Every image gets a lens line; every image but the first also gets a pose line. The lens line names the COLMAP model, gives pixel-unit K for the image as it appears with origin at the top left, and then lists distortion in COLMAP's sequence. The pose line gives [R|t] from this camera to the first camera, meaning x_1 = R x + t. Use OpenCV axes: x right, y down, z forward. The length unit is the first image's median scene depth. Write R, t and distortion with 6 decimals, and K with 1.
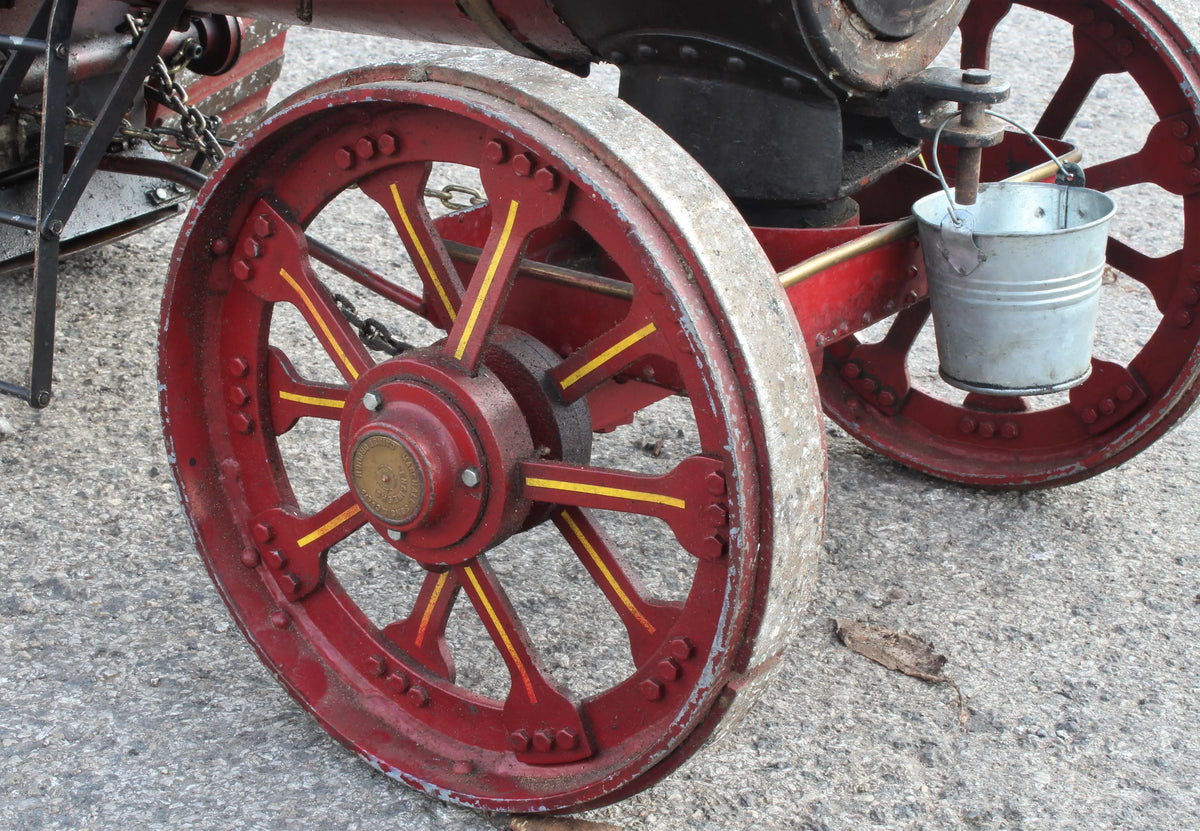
lens RADIAL K [[2180.1, 0, 509.9], [0, 2180.1, 415.7], [0, 0, 1]] dist [-0.001056, 0.076716]
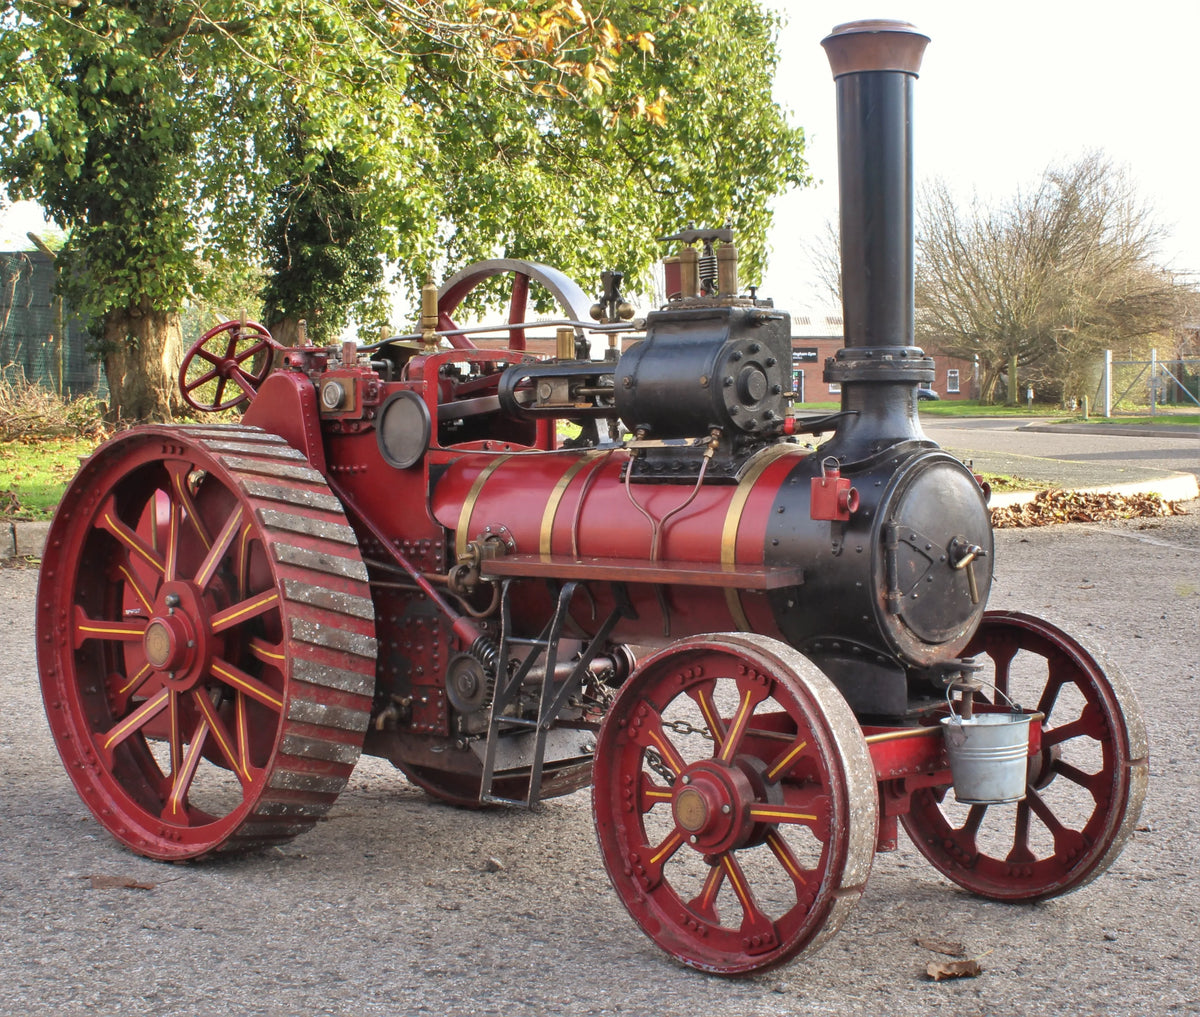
lens RADIAL K [[1683.0, 0, 600.0], [0, 1683.0, 508.5], [0, 0, 1]] dist [-0.088363, -0.036155]
pose [[0.989934, 0.017733, -0.140413, 0.082427], [-0.062381, 0.945219, -0.320421, 0.269770], [0.127039, 0.325955, 0.936811, -0.694788]]
